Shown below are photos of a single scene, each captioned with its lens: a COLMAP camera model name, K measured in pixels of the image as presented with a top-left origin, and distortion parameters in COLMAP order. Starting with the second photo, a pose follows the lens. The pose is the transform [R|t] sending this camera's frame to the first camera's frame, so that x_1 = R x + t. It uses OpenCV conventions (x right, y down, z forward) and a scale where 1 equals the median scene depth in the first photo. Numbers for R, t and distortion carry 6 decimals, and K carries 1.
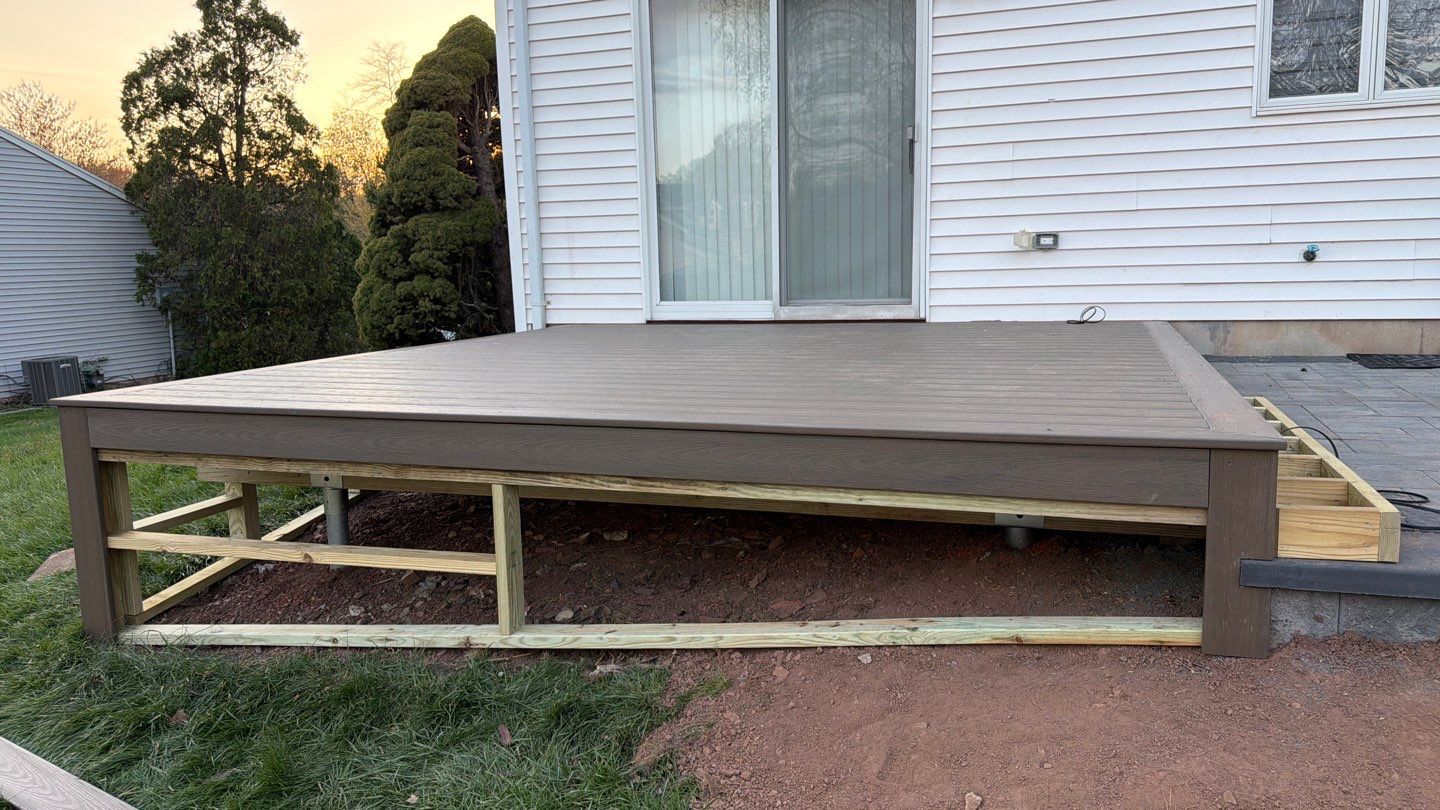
lens RADIAL K [[1015.2, 0, 720.0], [0, 1015.2, 405.0], [0, 0, 1]] dist [0.072388, -0.070213]
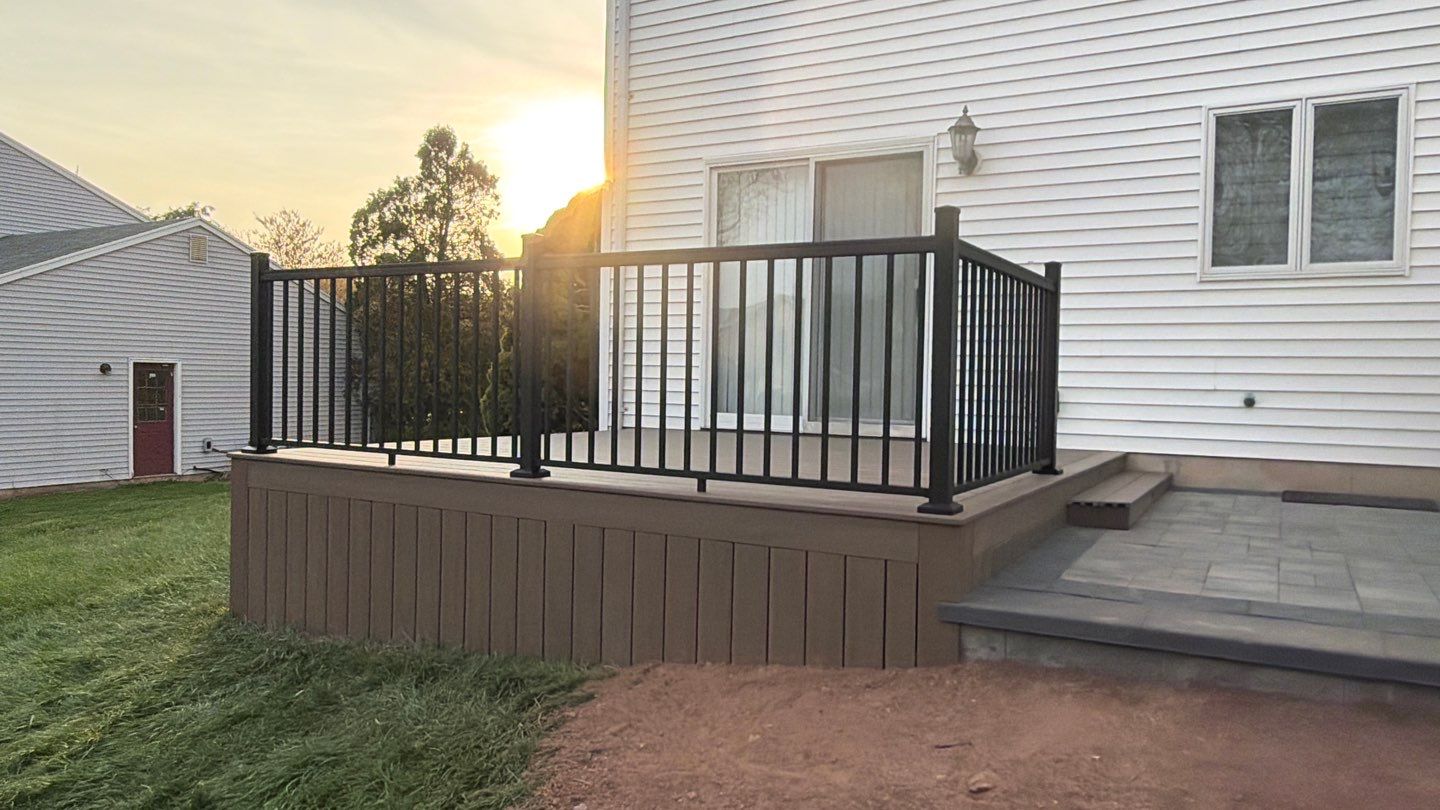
lens RADIAL K [[1015.2, 0, 720.0], [0, 1015.2, 405.0], [0, 0, 1]] dist [0.072388, -0.070213]
pose [[0.982891, 0.049414, -0.177437, 0.145492], [-0.069814, 0.991406, -0.110634, 0.018688], [0.170445, 0.121129, 0.977894, -0.156472]]
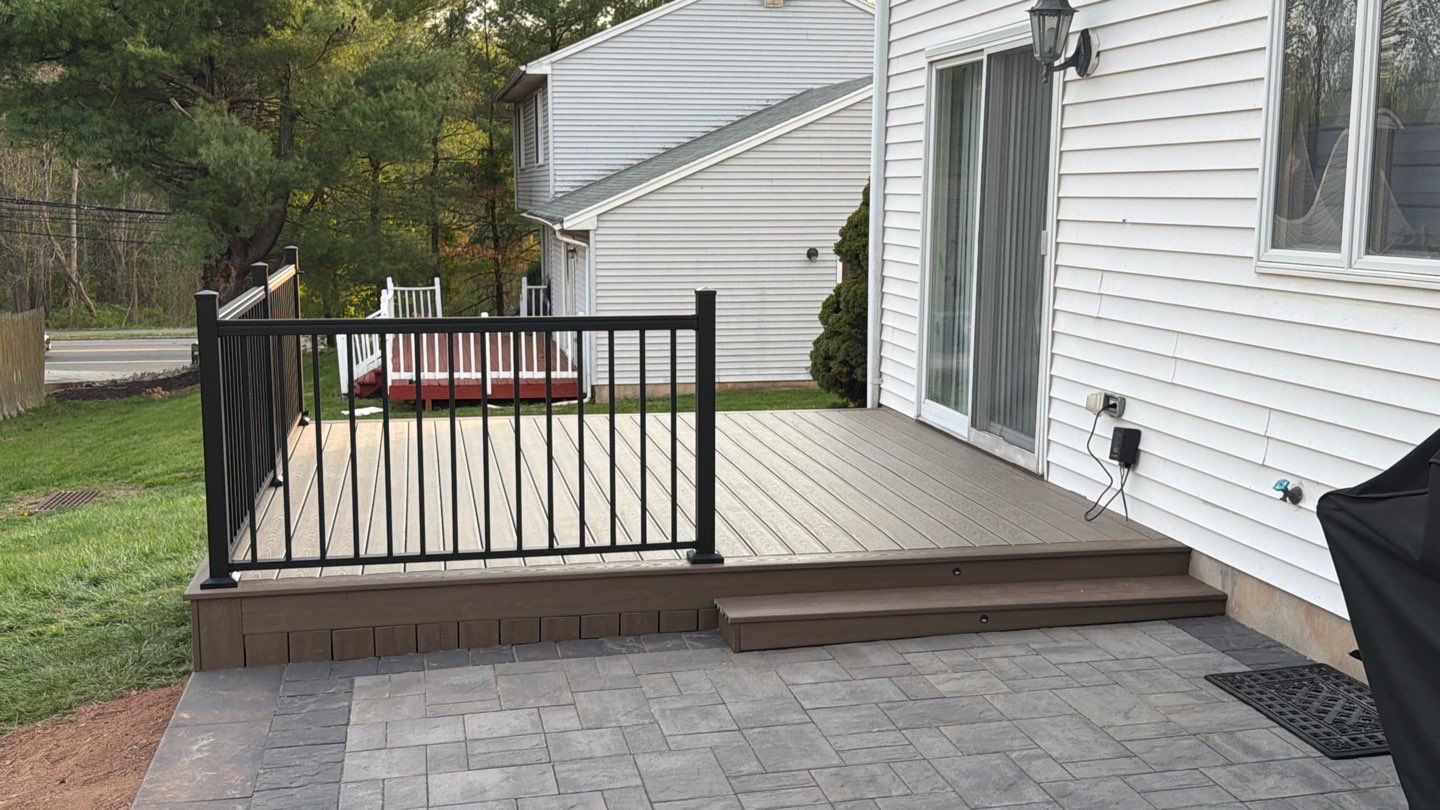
lens RADIAL K [[1519.2, 0, 720.0], [0, 1519.2, 405.0], [0, 0, 1]] dist [0.177226, -0.361714]
pose [[0.503008, 0.152685, -0.850688, 0.849259], [-0.140056, 0.985662, 0.094096, -0.170206], [0.852859, 0.071813, 0.517180, 0.137317]]
